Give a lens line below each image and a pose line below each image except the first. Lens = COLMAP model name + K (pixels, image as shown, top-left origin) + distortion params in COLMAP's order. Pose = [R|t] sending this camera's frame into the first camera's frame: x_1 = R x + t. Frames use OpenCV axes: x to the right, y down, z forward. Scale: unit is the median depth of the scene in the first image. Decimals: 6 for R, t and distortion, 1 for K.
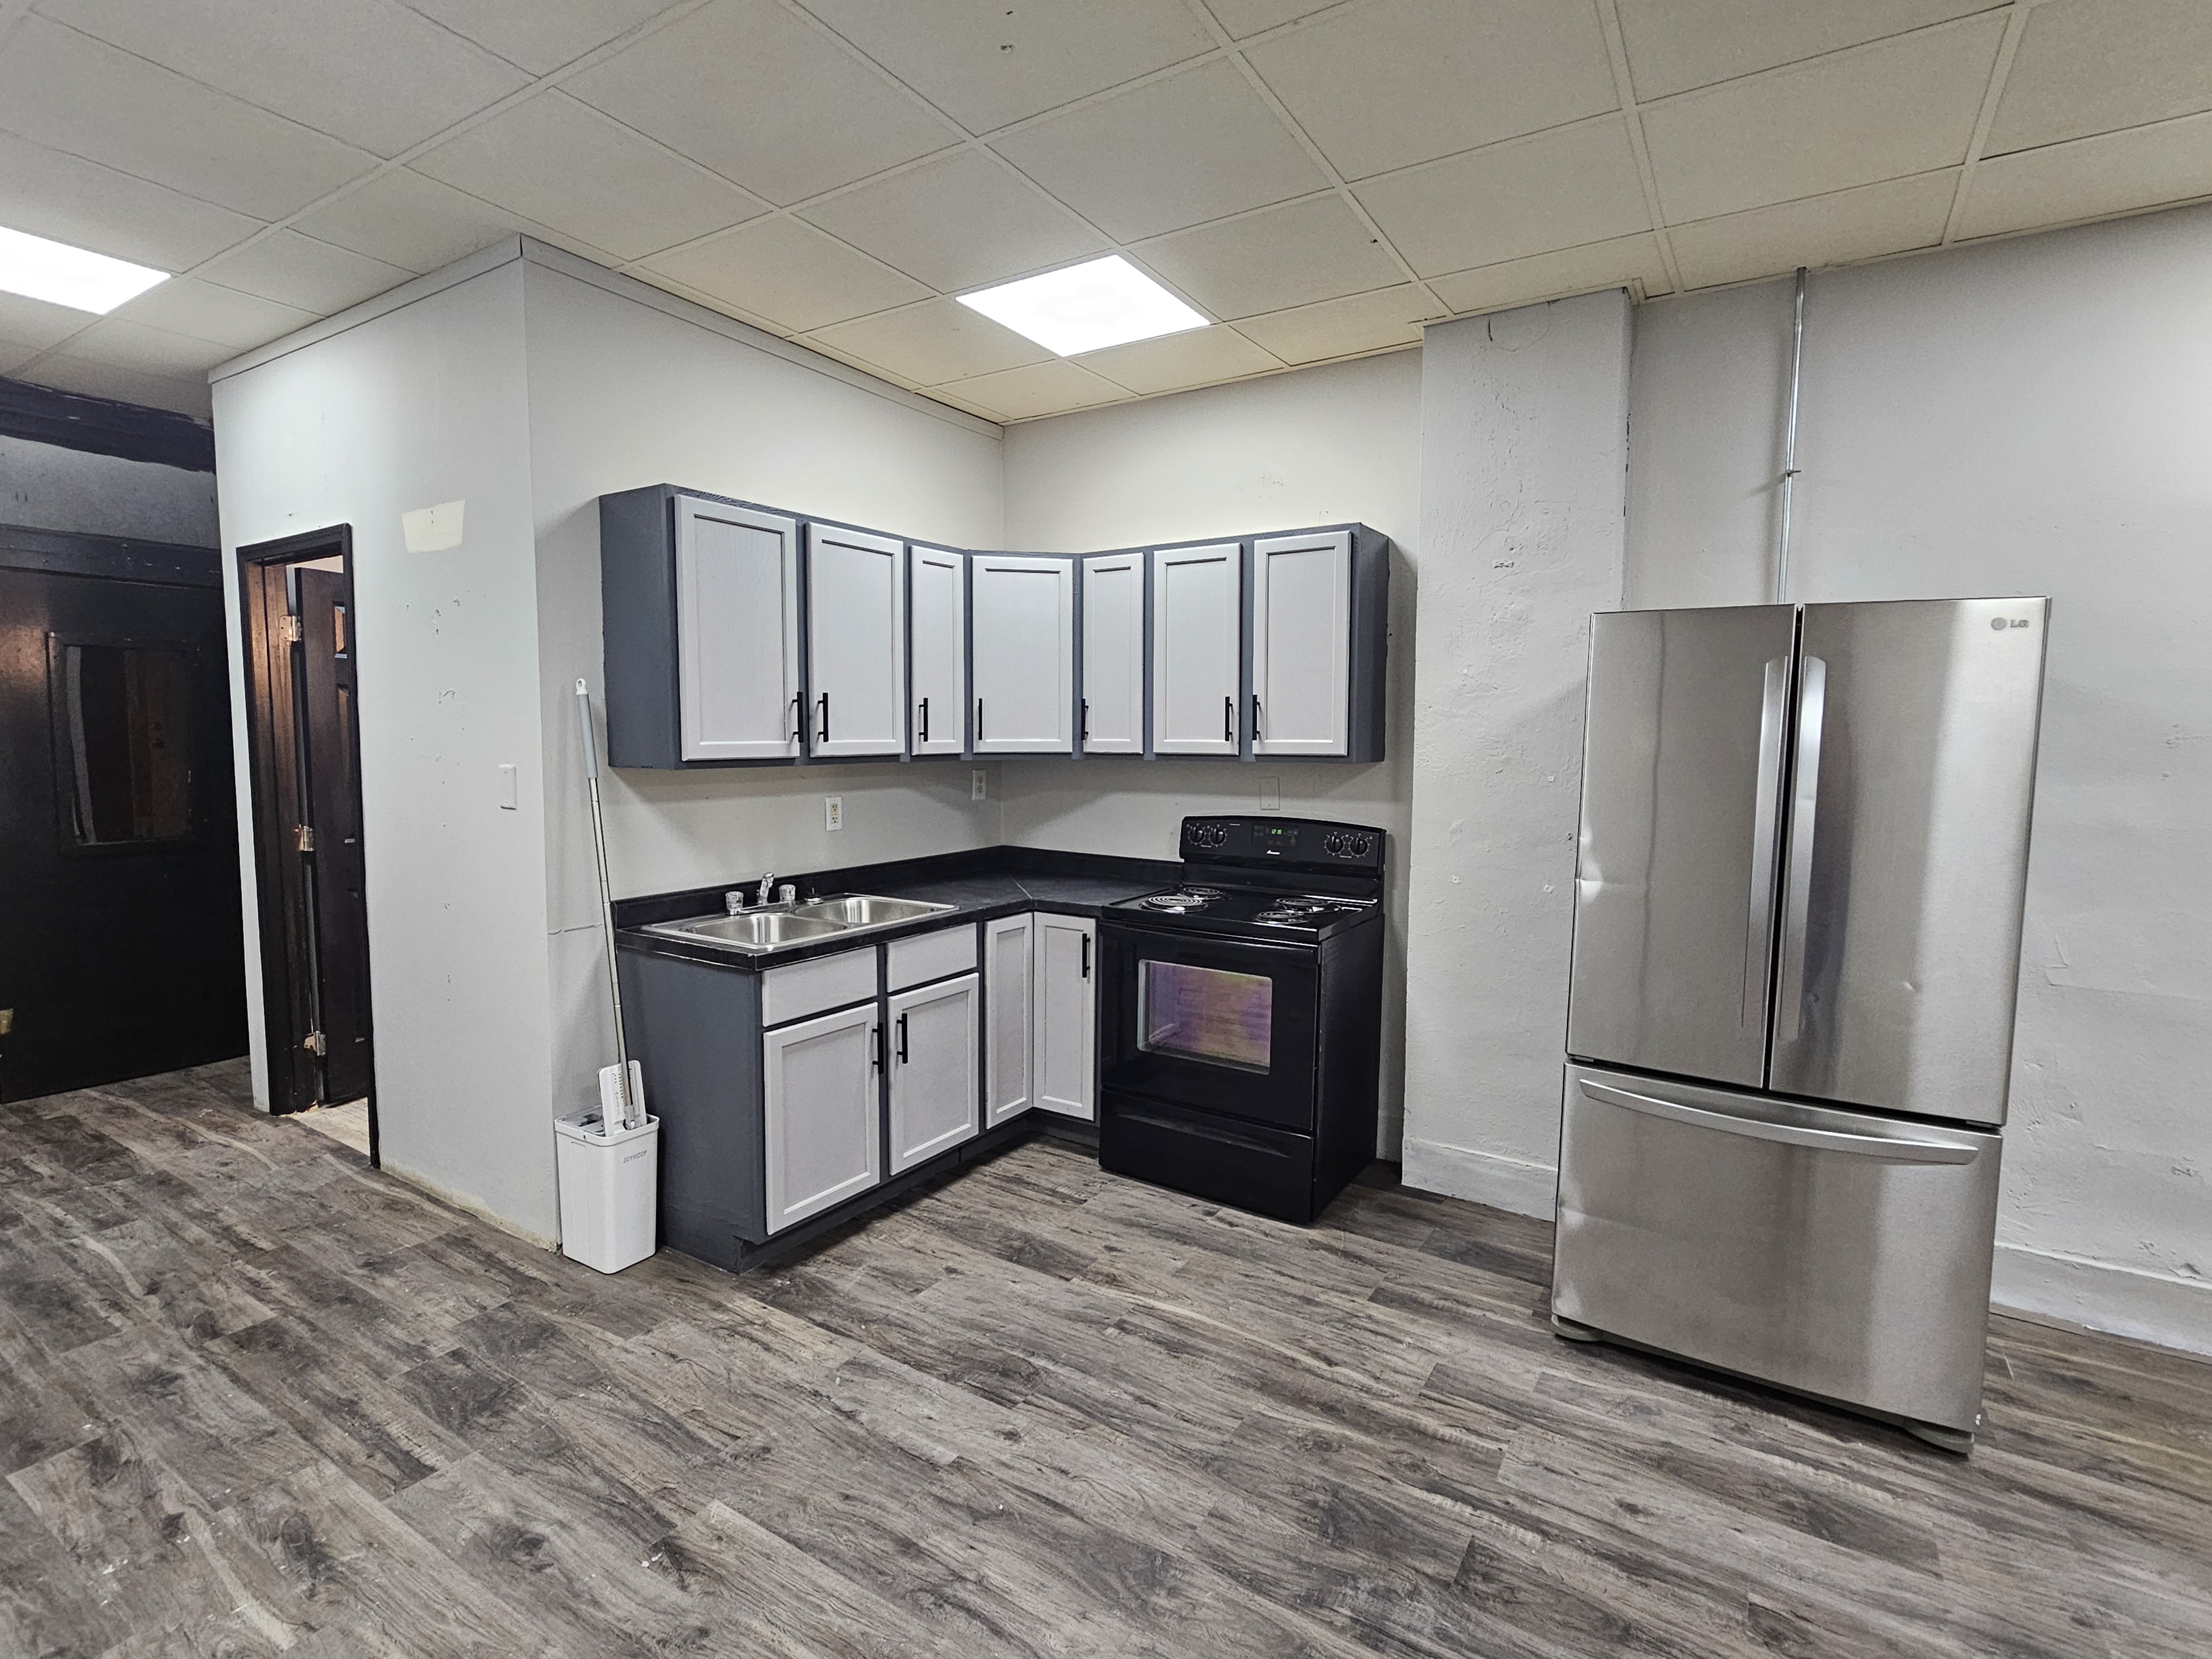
lens RADIAL K [[1078.5, 0, 1093.7], [0, 1078.5, 818.0], [0, 0, 1]] dist [-0.008303, 0.007880]
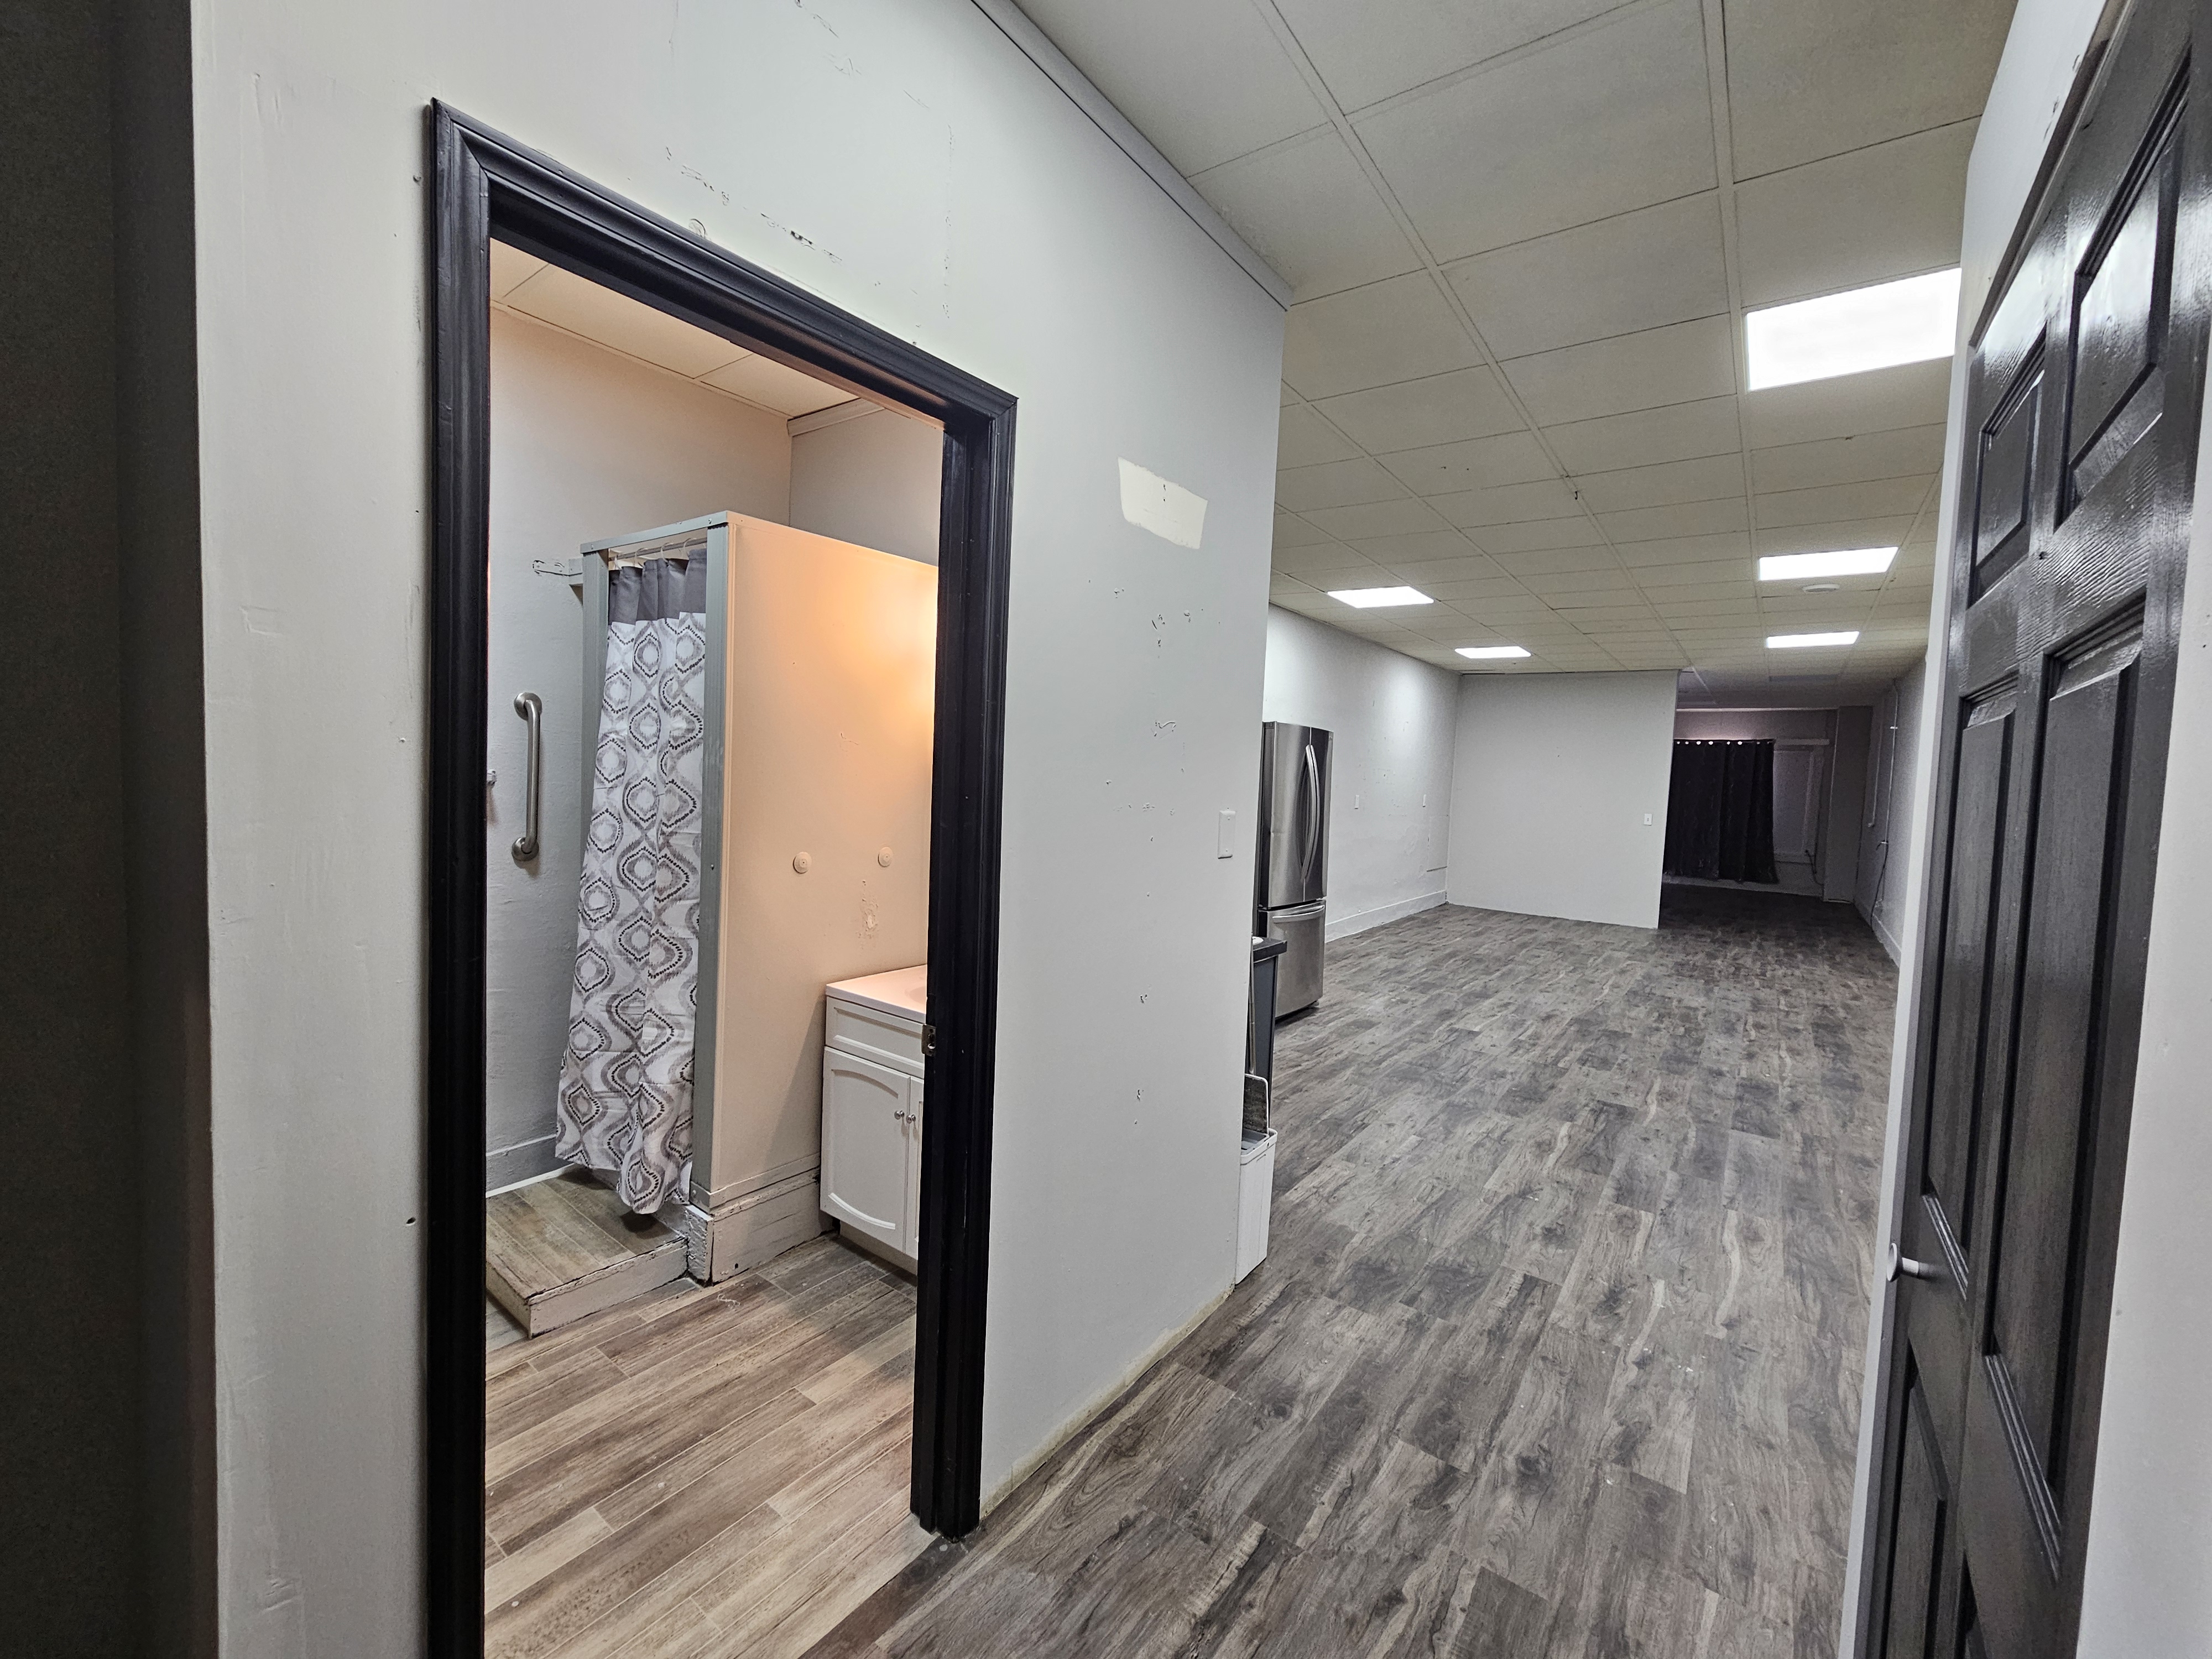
lens RADIAL K [[905.7, 0, 1113.3], [0, 905.7, 819.7], [0, 0, 1]] dist [-0.000864, -0.000799]
pose [[0.059268, -0.066255, 0.996041, -1.395437], [0.033558, 0.997363, 0.064346, -0.101291], [-0.997678, 0.029611, 0.061335, 1.102390]]
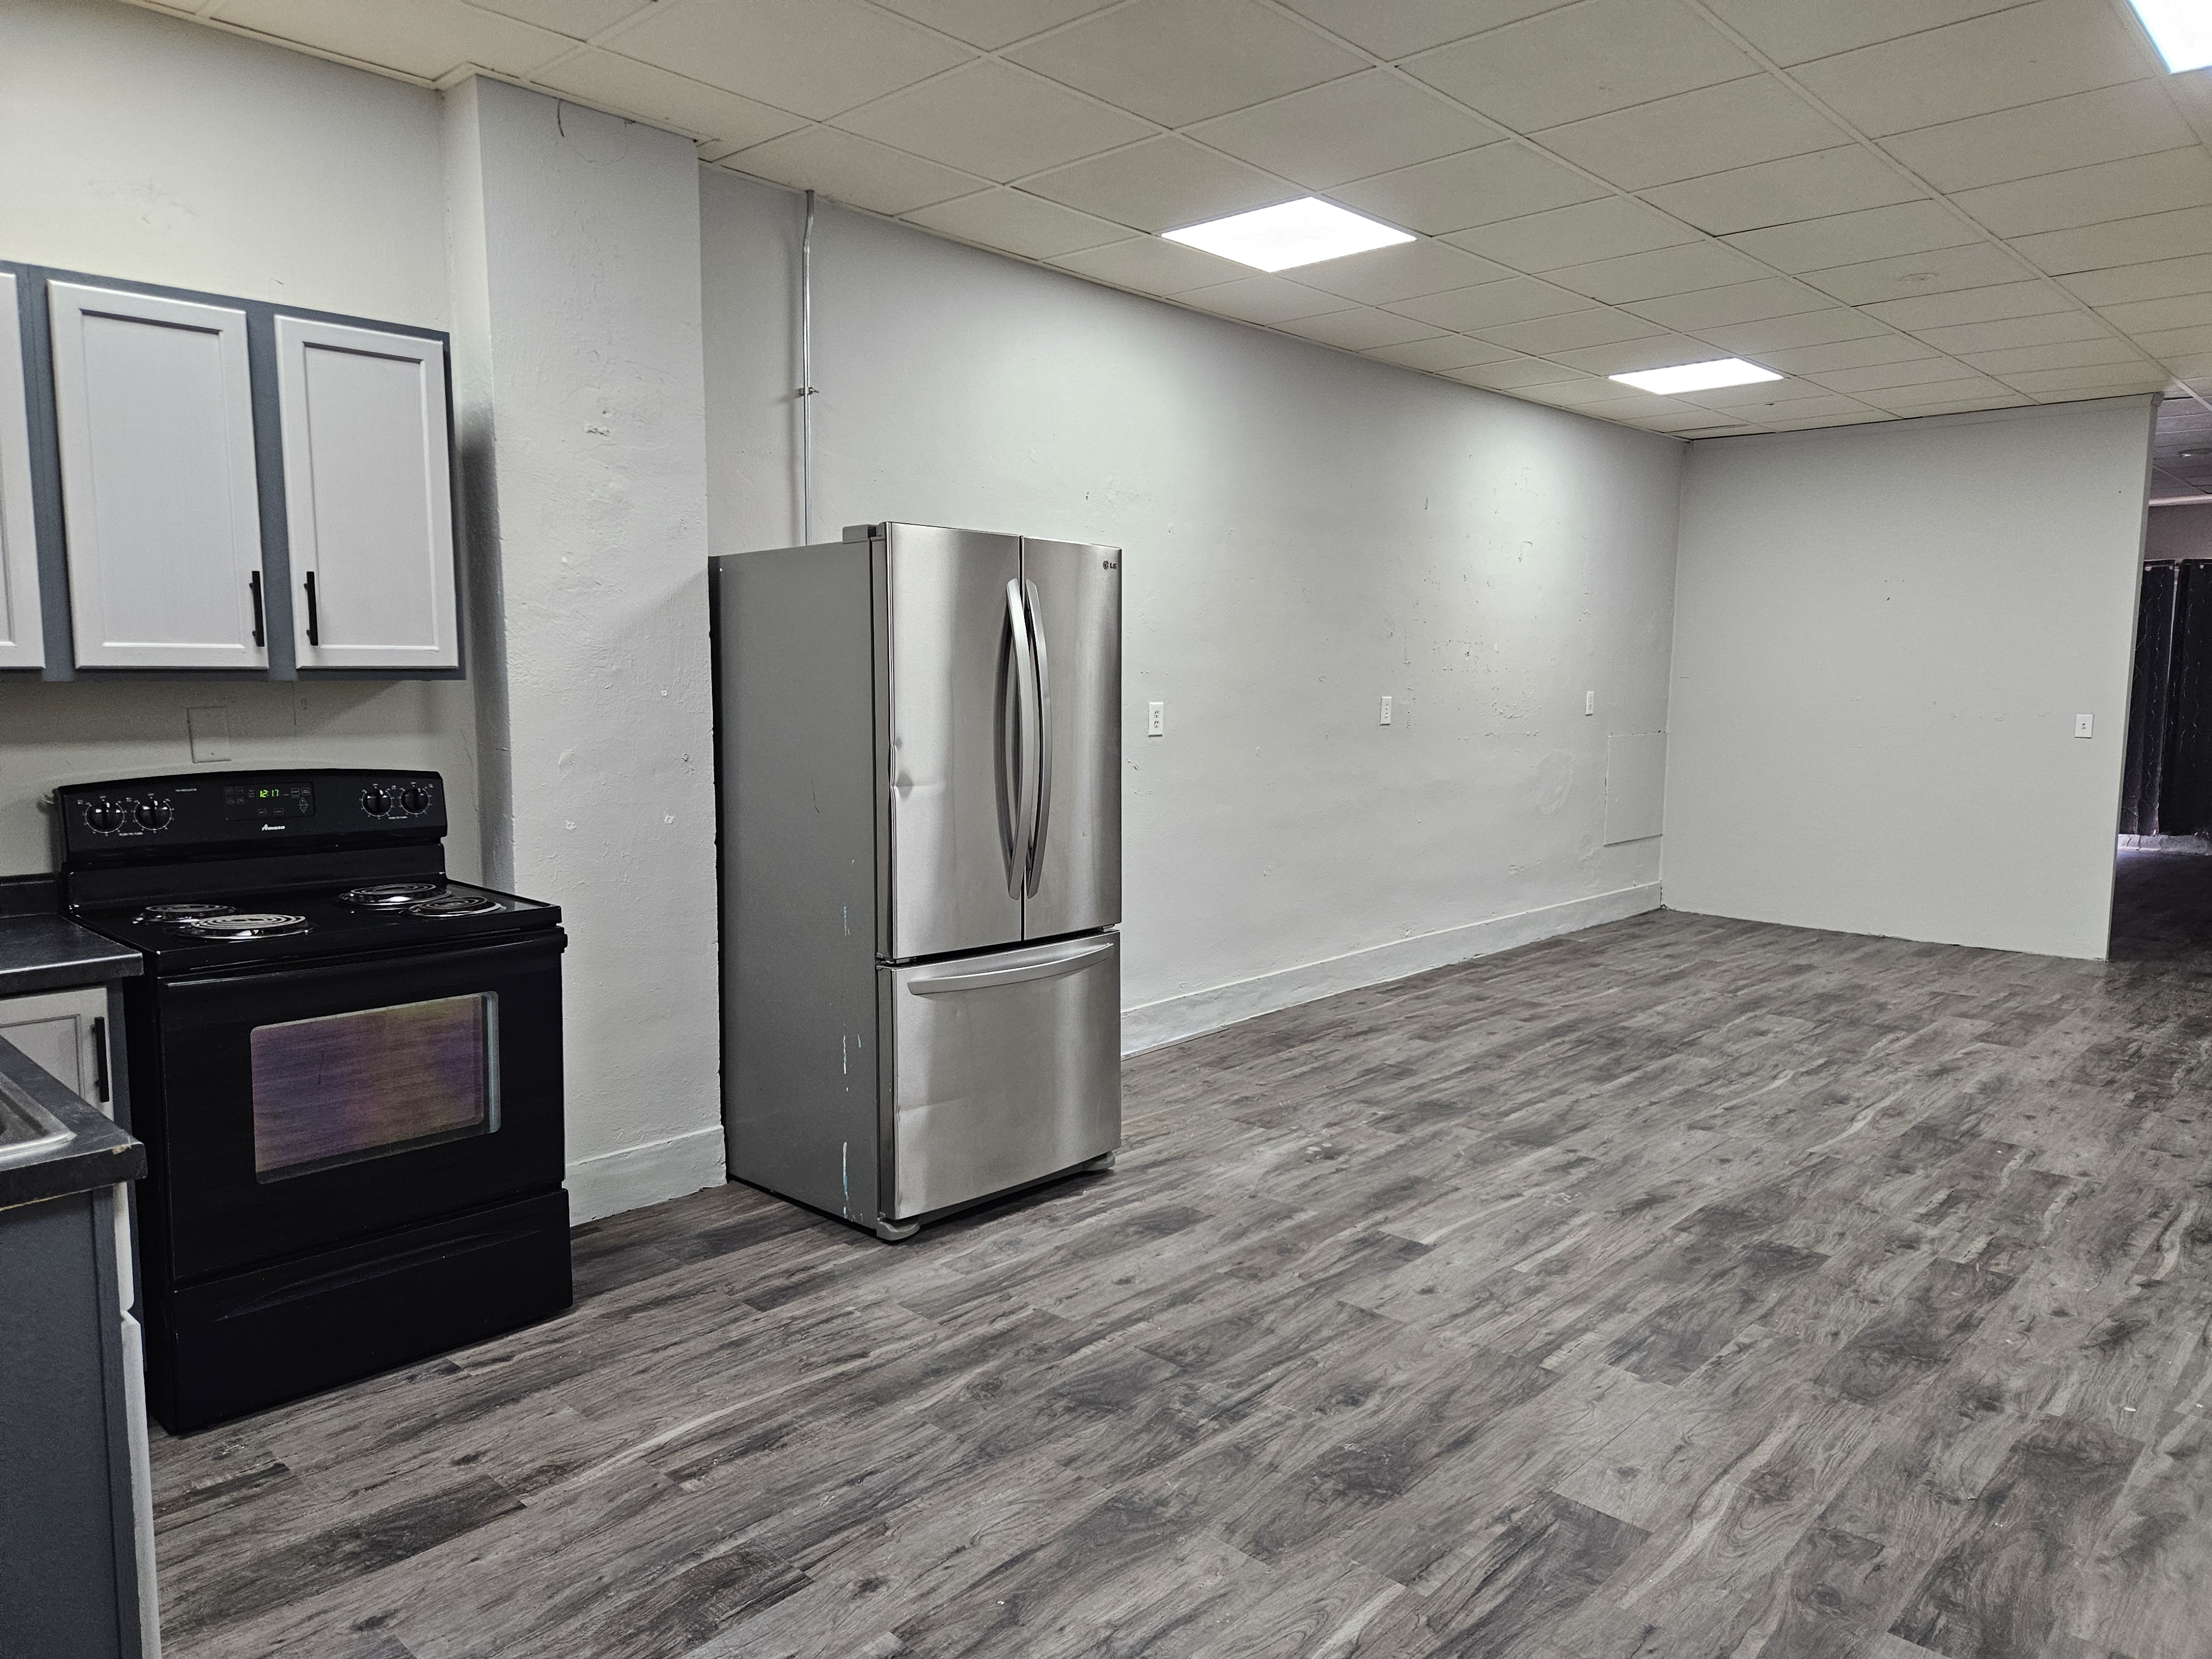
lens RADIAL K [[1474.2, 0, 1104.6], [0, 1474.2, 825.8], [0, 0, 1]] dist [0.072435, -0.052240]
pose [[0.185162, -0.113534, 0.976128, -0.783196], [0.069798, 0.992315, 0.102176, -0.031510], [-0.980226, 0.049213, 0.191663, 0.486408]]
